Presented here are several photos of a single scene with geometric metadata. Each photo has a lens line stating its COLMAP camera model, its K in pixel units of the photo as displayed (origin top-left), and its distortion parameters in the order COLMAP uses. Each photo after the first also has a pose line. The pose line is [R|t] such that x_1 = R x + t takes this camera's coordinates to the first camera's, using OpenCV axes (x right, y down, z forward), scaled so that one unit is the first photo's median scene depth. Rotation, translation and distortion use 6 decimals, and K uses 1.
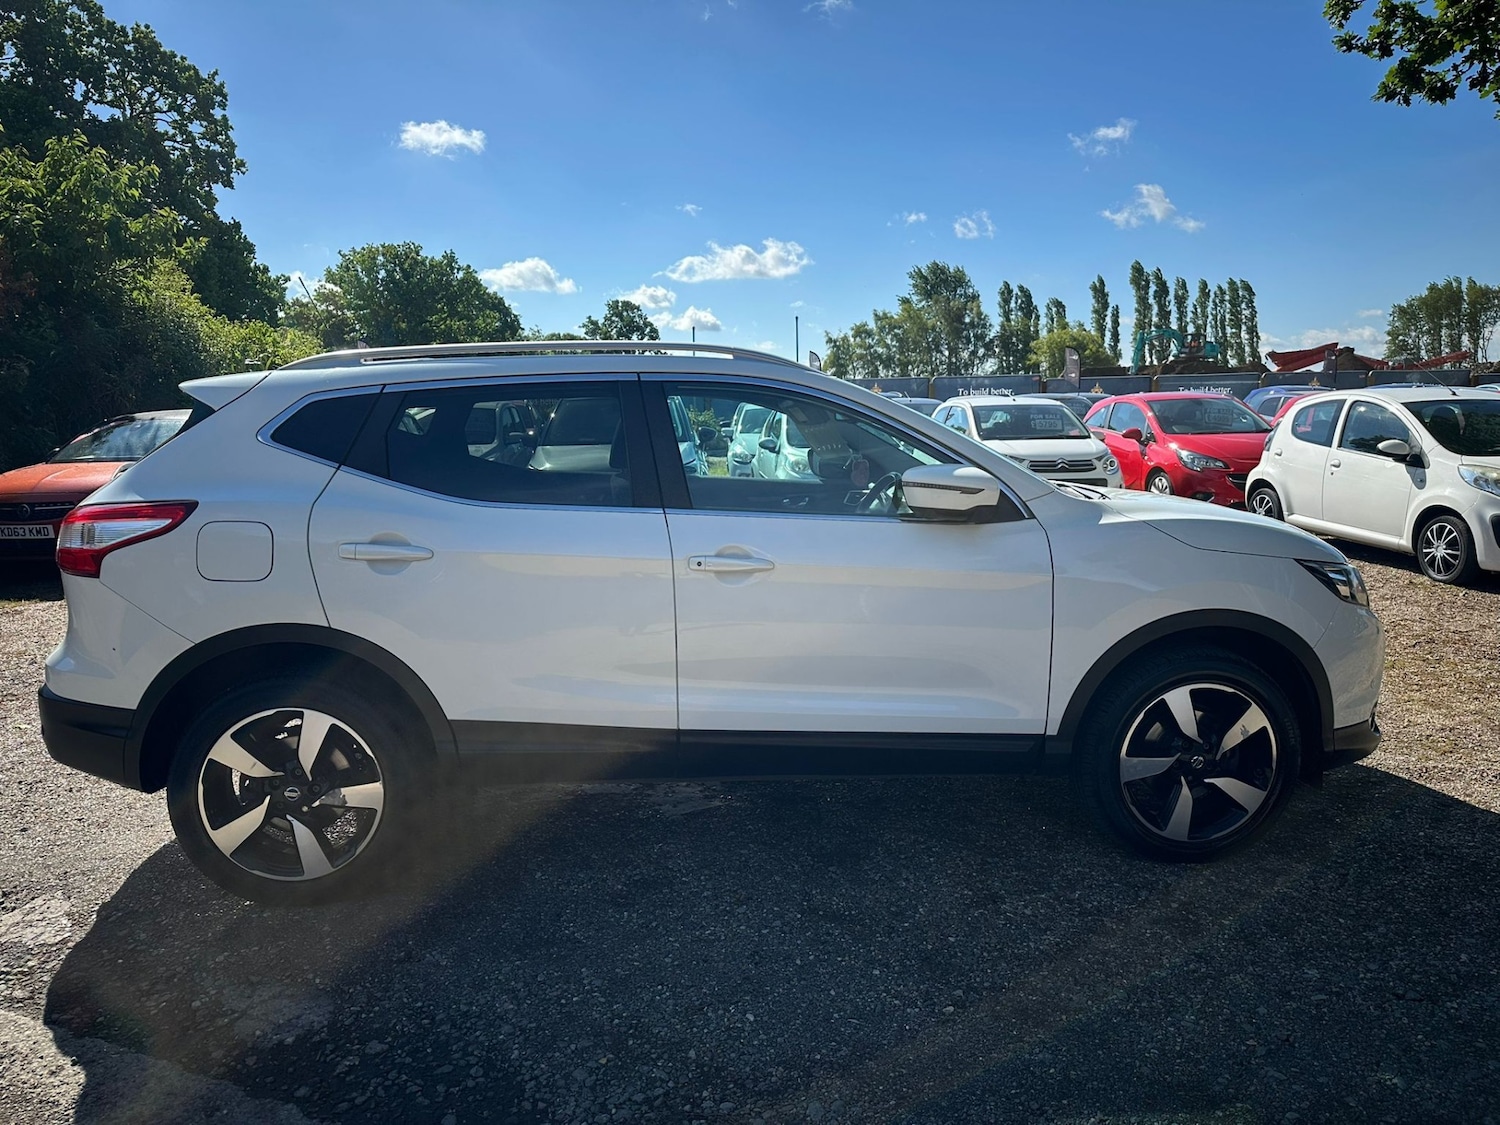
lens RADIAL K [[1057.8, 0, 743.1], [0, 1057.8, 570.8], [0, 0, 1]] dist [0.022527, -0.031433]
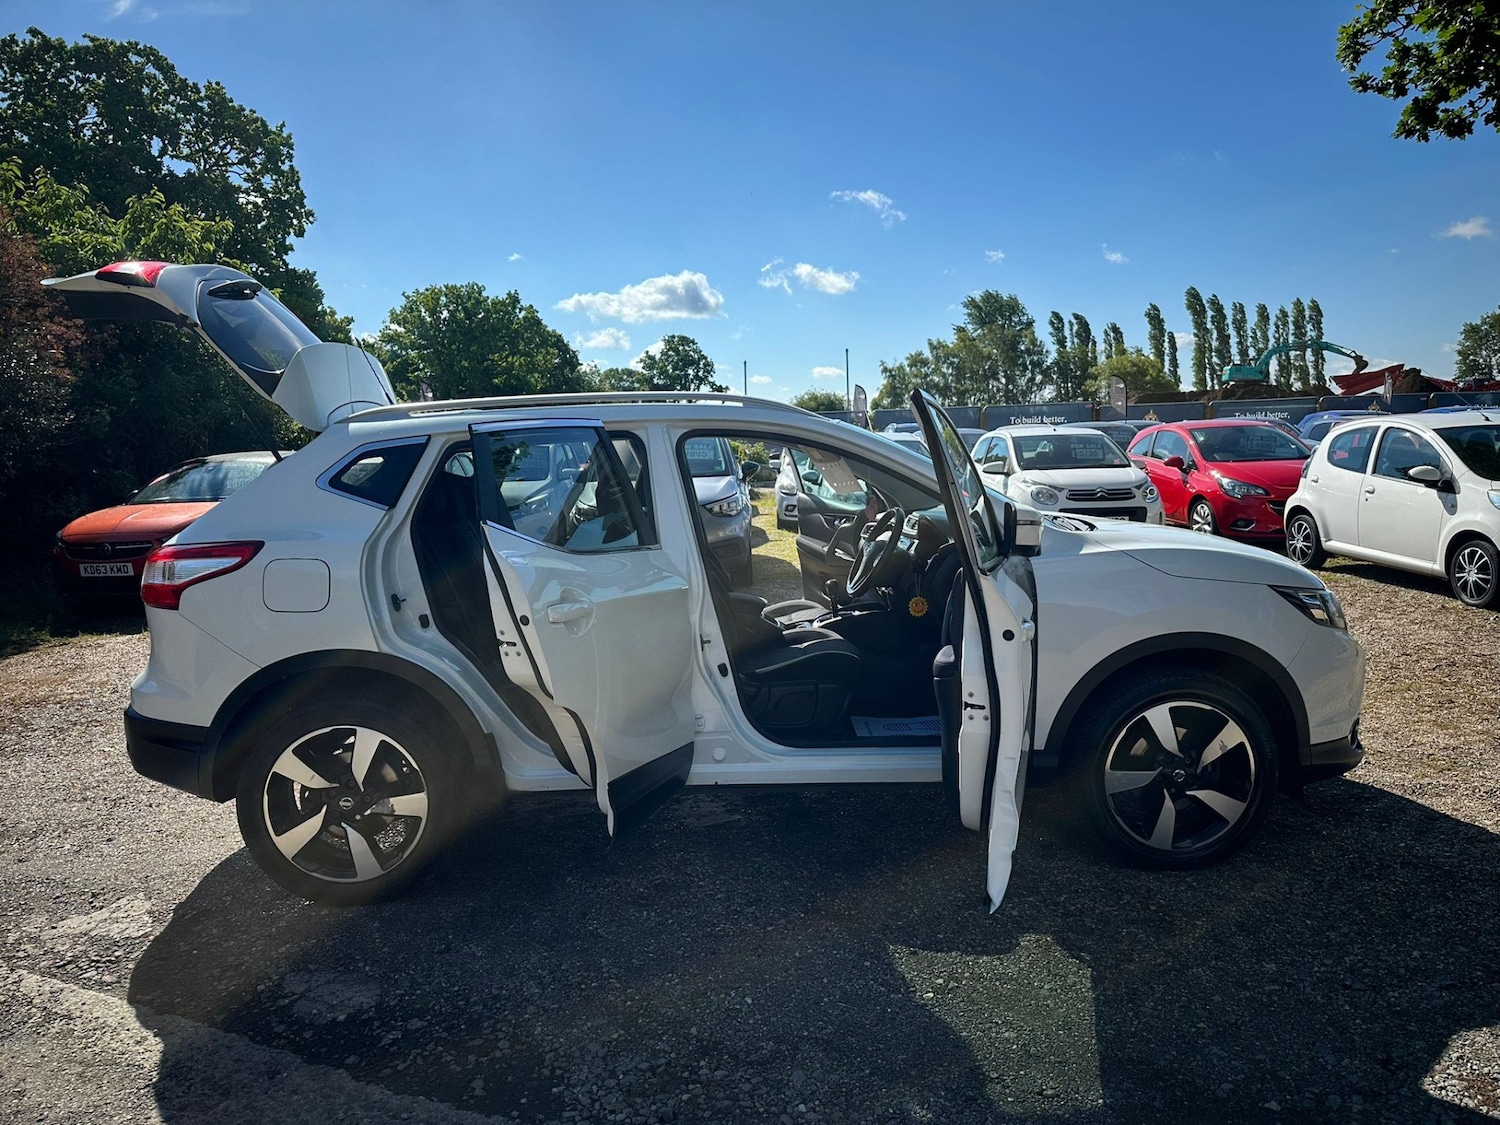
lens RADIAL K [[1057.8, 0, 755.6], [0, 1057.8, 576.3], [0, 0, 1]] dist [0.022527, -0.031433]
pose [[0.999025, -0.009148, -0.043183, 0.024345], [0.008123, 0.999682, -0.023862, 0.000899], [0.043388, 0.023488, 0.998782, -0.044566]]
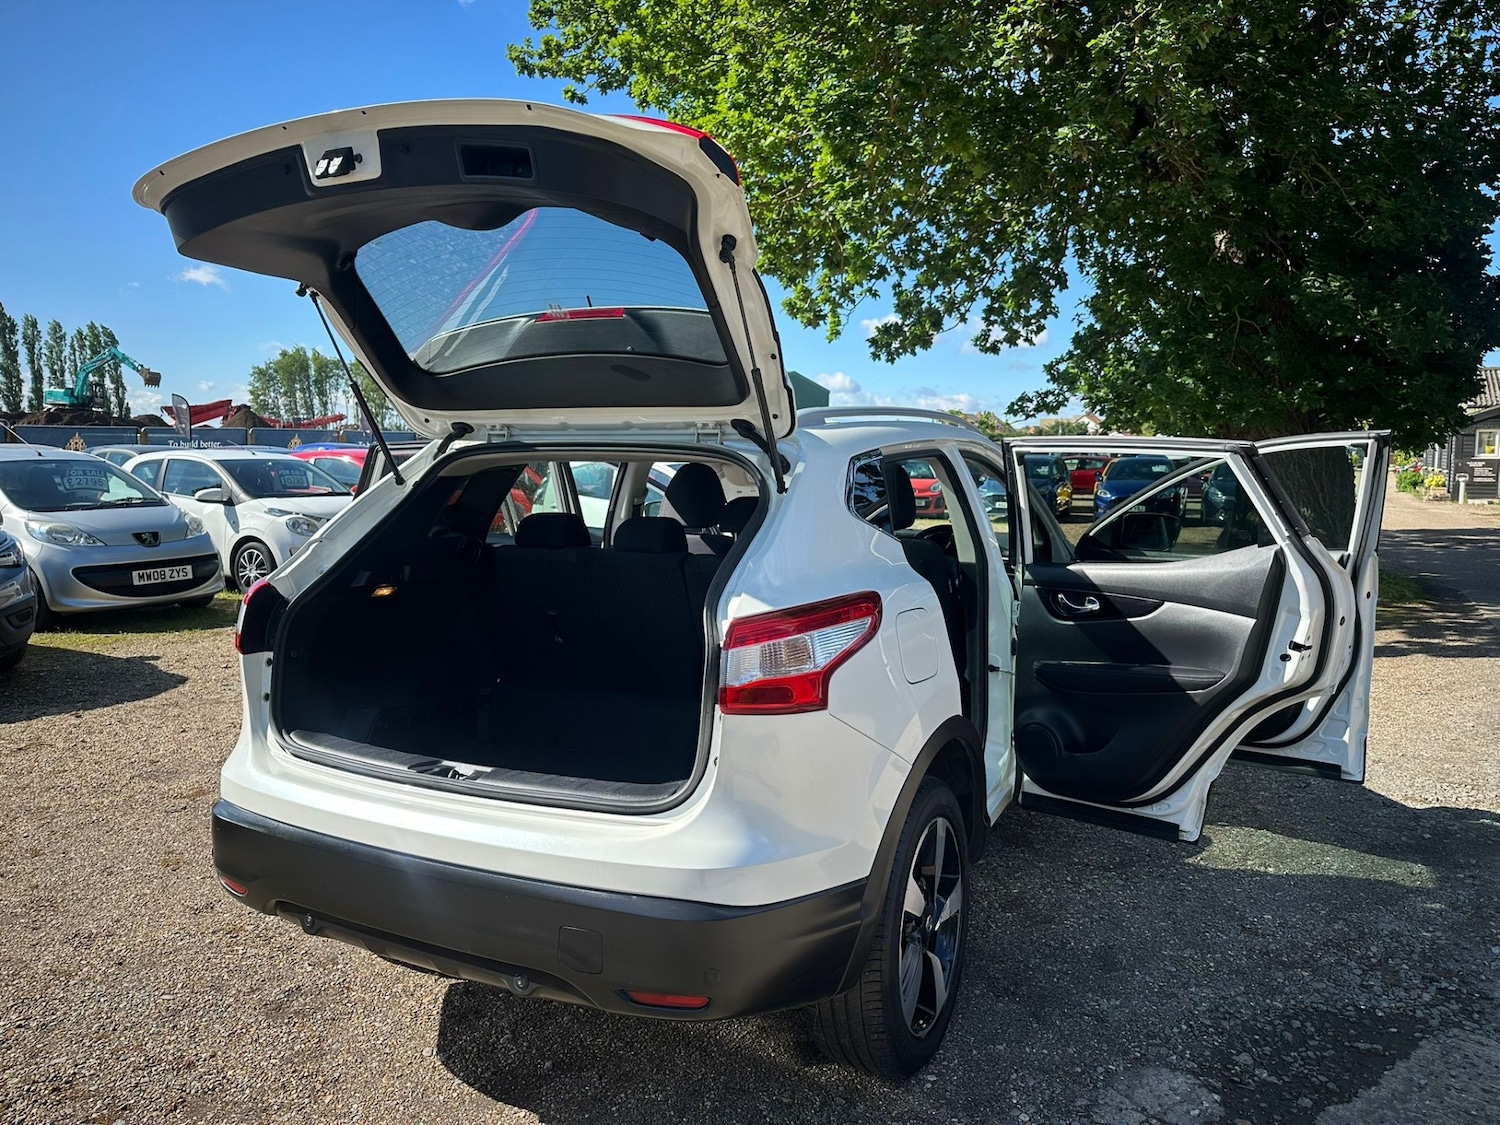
lens RADIAL K [[1057.8, 0, 762.7], [0, 1057.8, 565.7], [0, 0, 1]] dist [0.022527, -0.031433]
pose [[0.529272, -0.072833, 0.845320, -0.547702], [0.118524, 0.992886, 0.011337, -0.046509], [-0.840133, 0.094190, 0.534139, 0.287696]]
